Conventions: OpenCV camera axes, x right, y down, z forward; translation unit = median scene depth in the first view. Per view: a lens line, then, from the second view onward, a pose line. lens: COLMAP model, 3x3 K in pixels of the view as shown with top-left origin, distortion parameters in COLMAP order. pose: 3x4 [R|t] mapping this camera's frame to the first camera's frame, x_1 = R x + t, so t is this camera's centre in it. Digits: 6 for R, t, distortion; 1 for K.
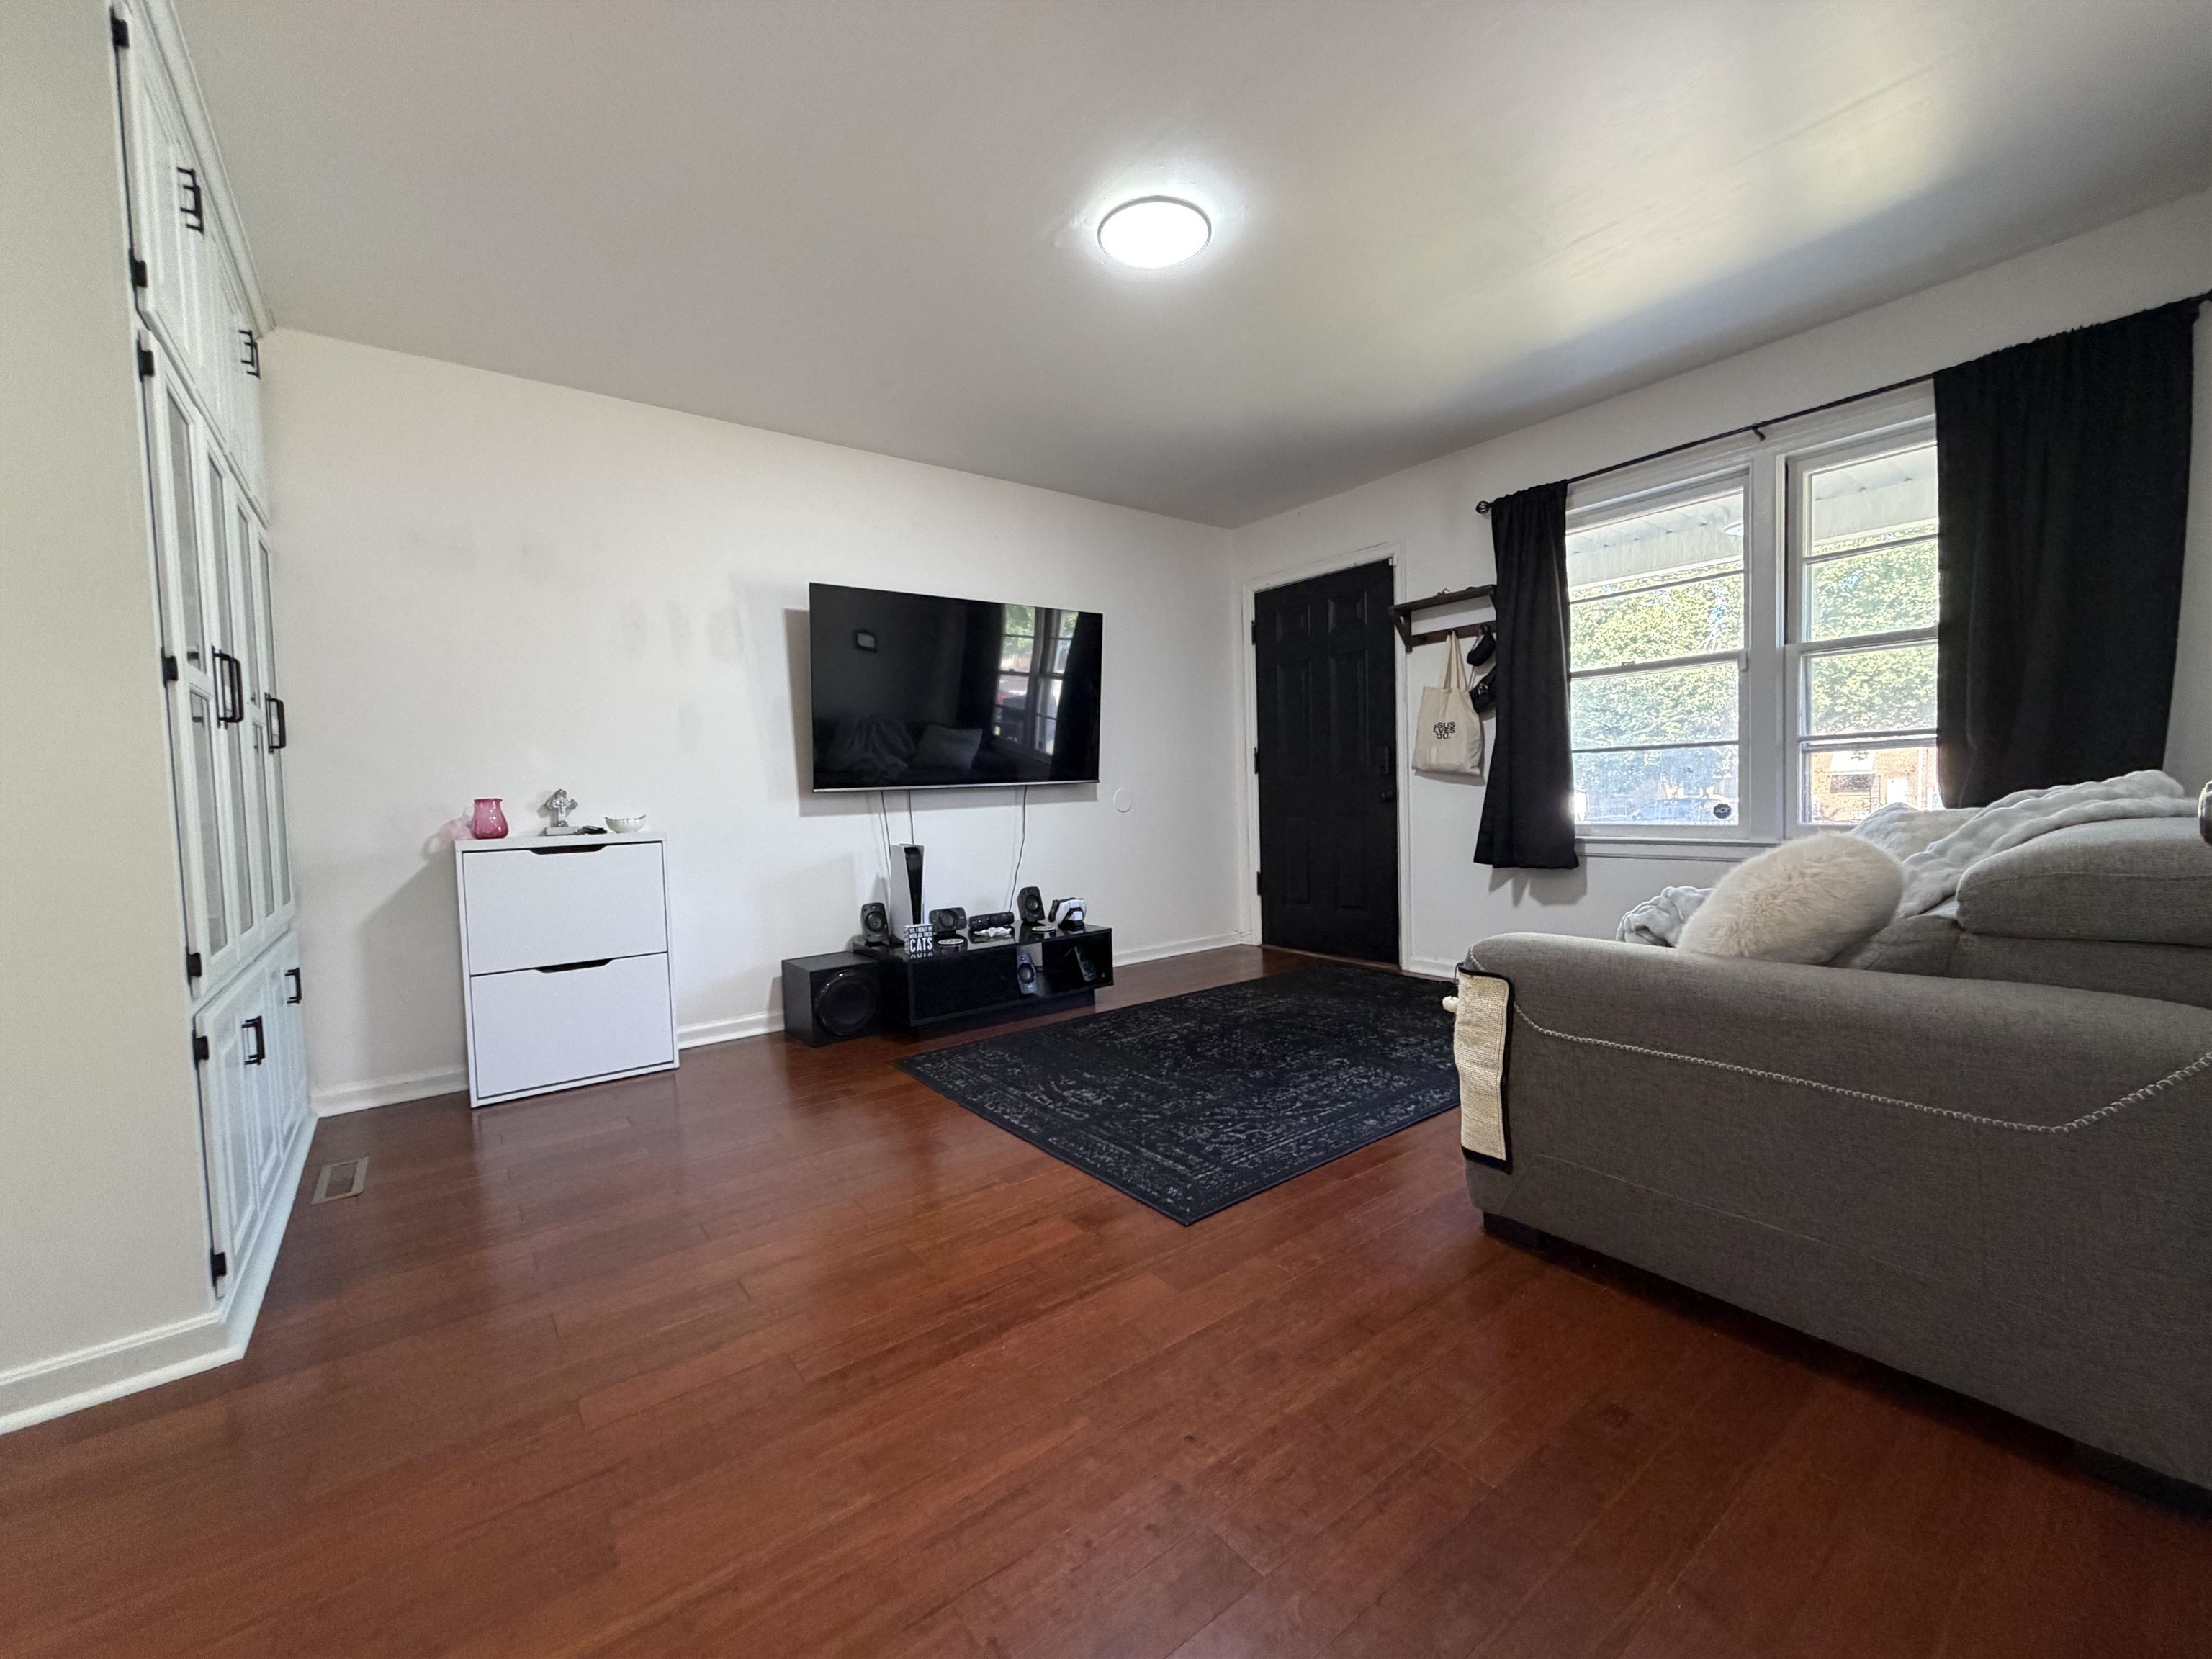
lens RADIAL K [[883.5, 0, 1096.0], [0, 883.5, 828.9], [0, 0, 1]] dist [0.001012, -0.000257]
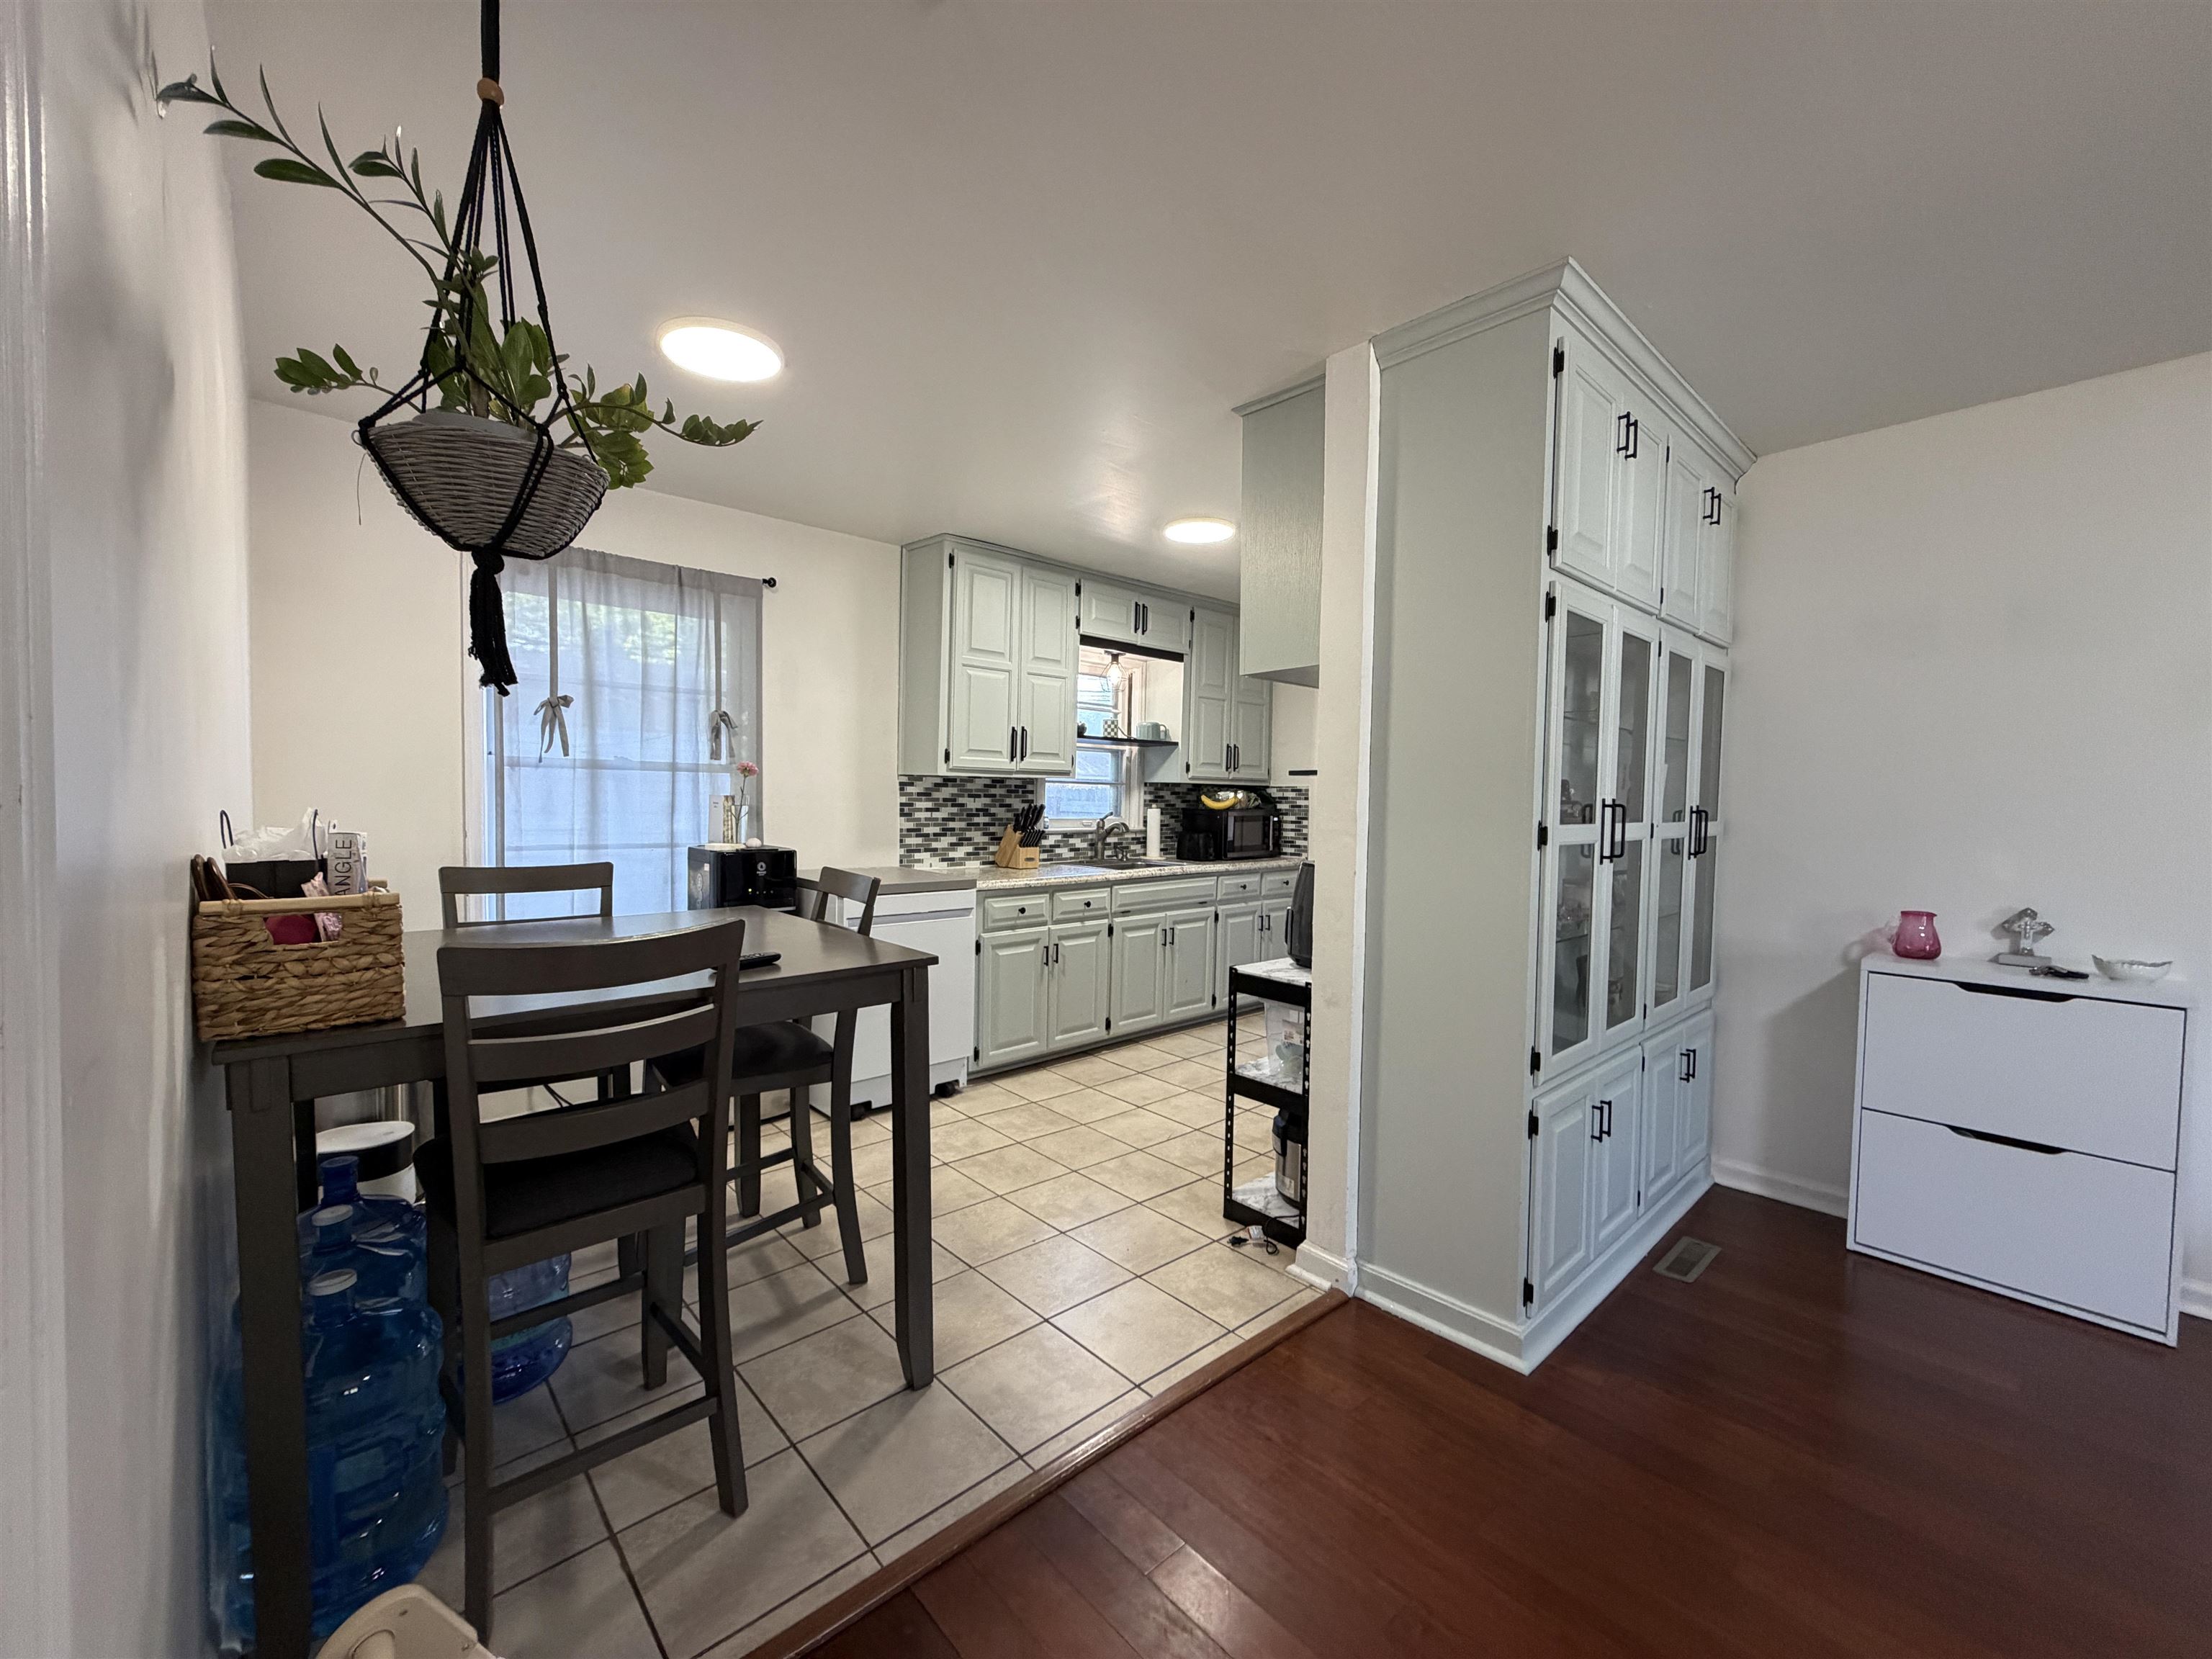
lens RADIAL K [[883.5, 0, 1096.0], [0, 883.5, 828.9], [0, 0, 1]] dist [0.001012, -0.000257]
pose [[0.079902, 0.064632, -0.994705, 0.112543], [-0.060184, 0.996388, 0.059907, -0.123728], [0.994984, 0.055079, 0.083503, 0.121371]]
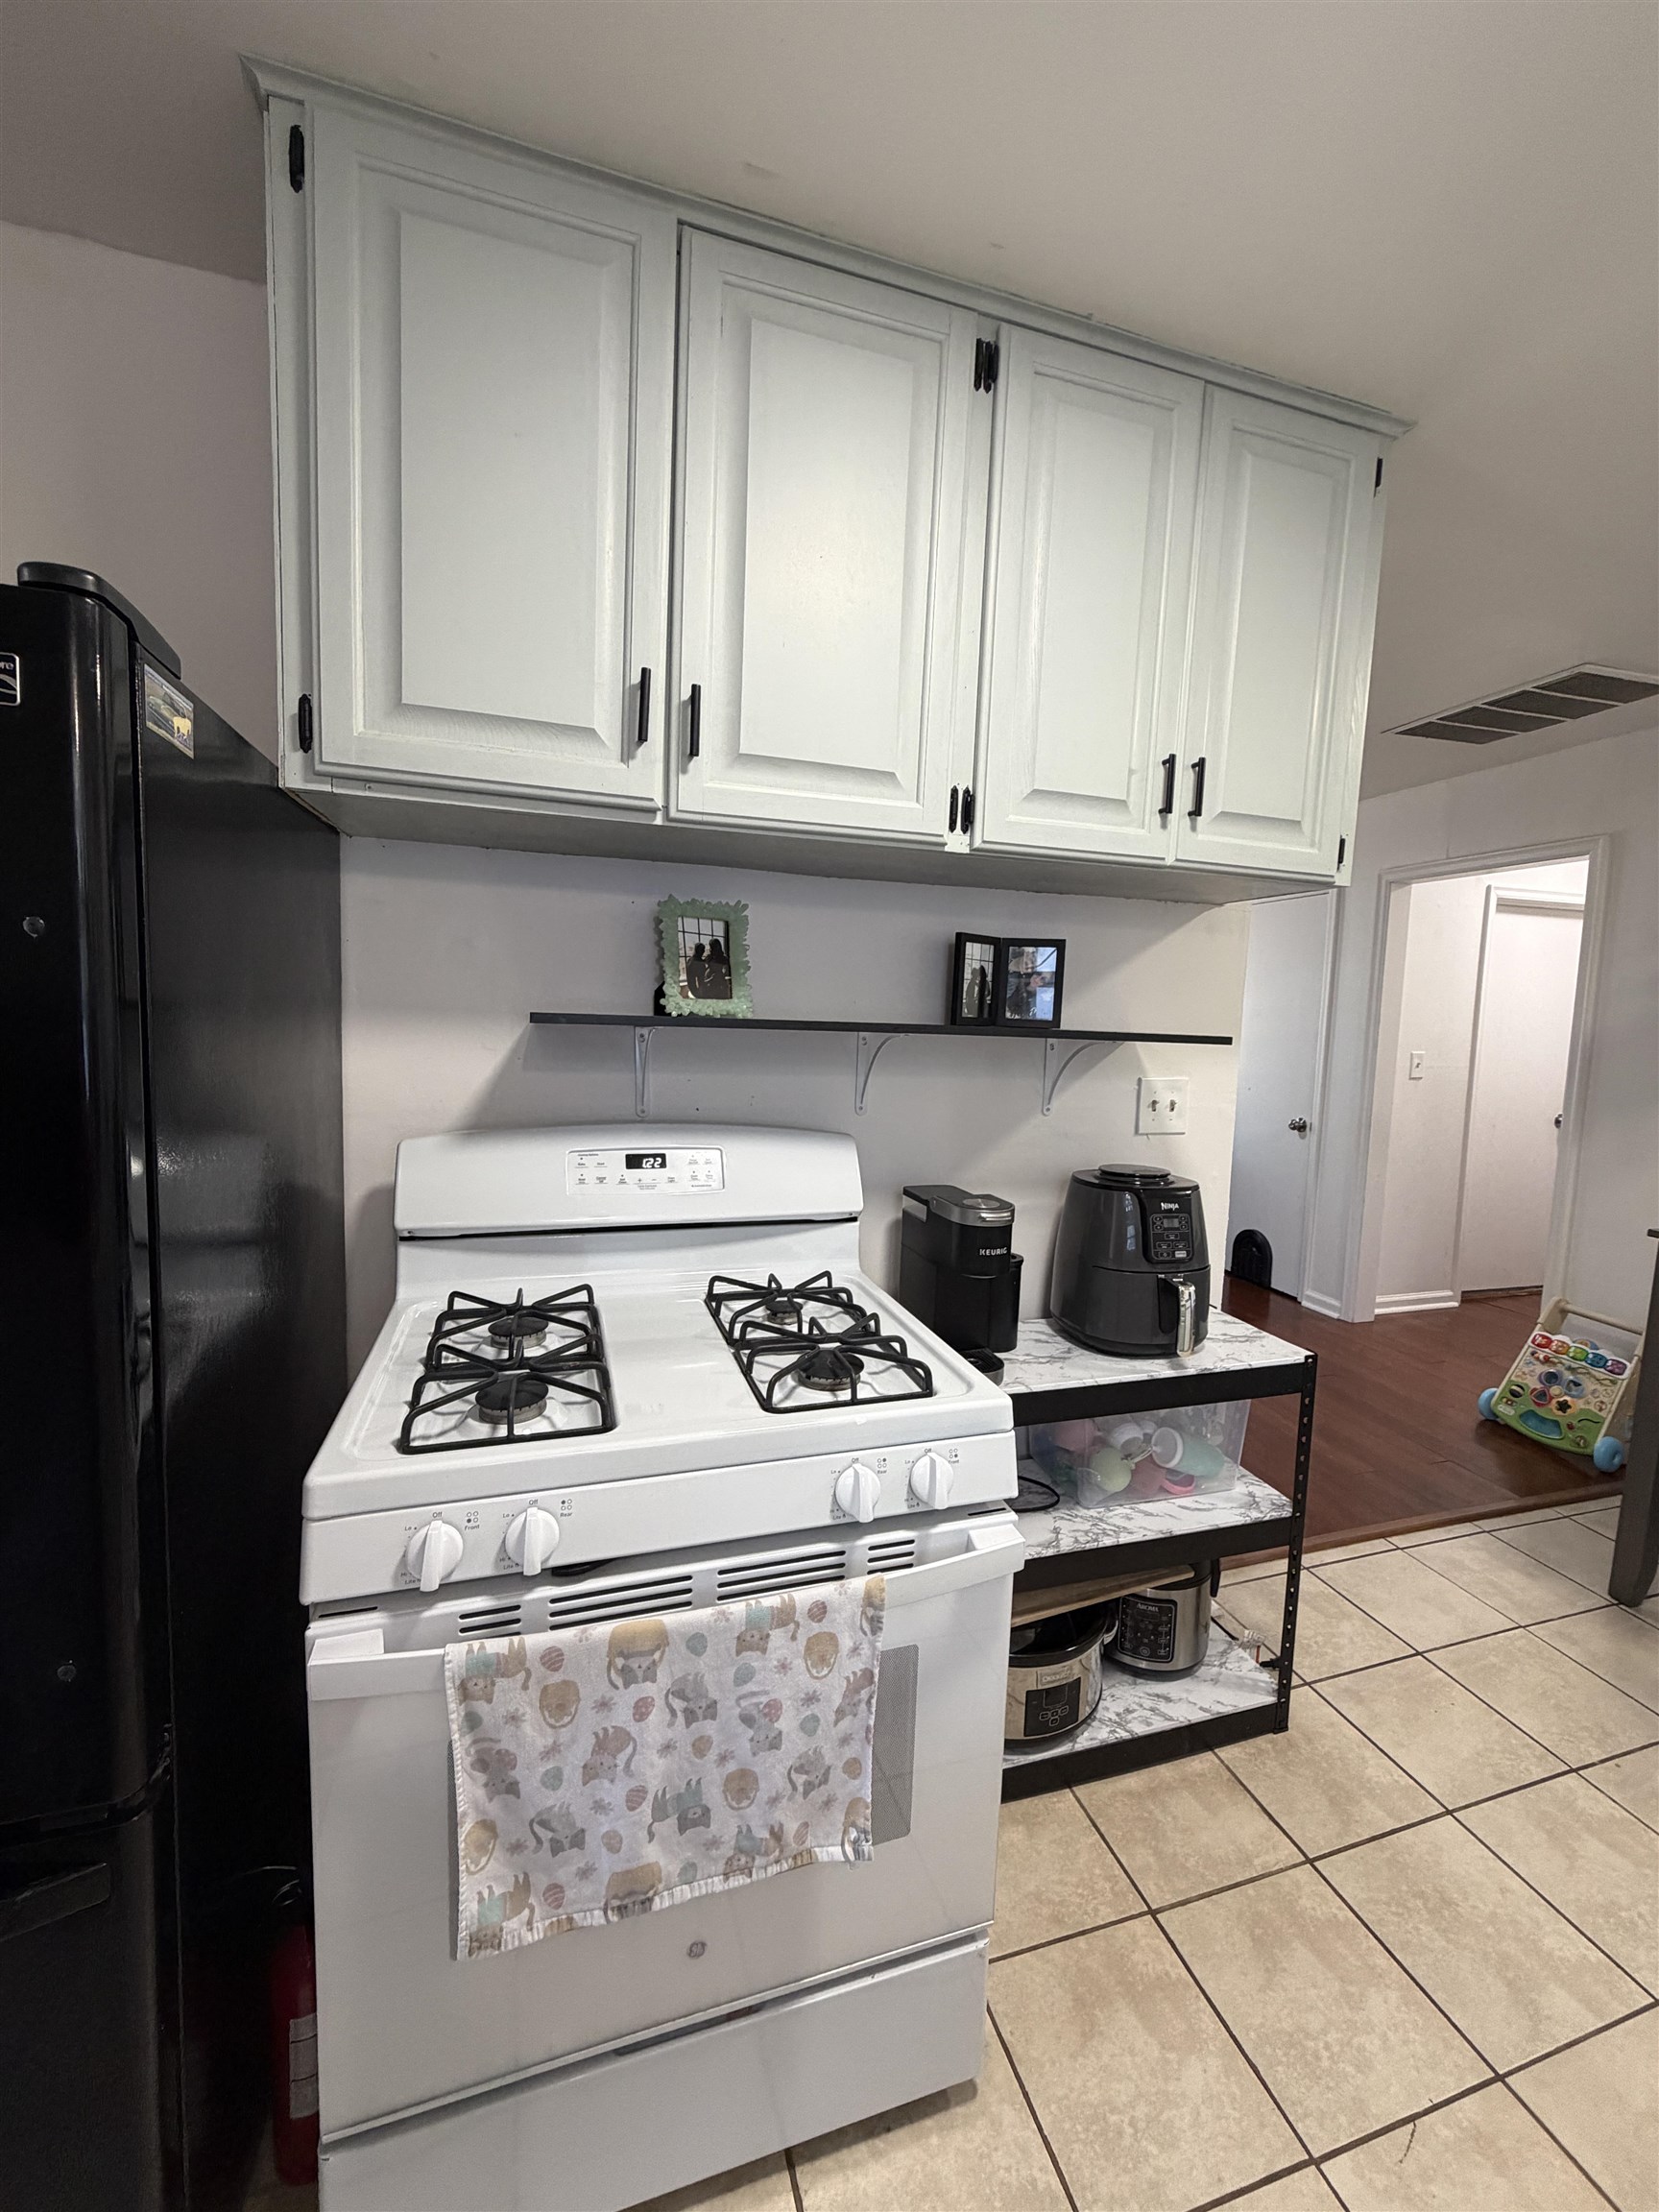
lens RADIAL K [[883.5, 0, 822.2], [0, 883.5, 1096.3], [0, 0, 1]] dist [0.001012, -0.000257]
pose [[0.350944, -0.047629, 0.935184, -1.451415], [0.003181, 0.998760, 0.049673, -0.132895], [-0.936391, -0.014458, 0.350661, 0.451044]]
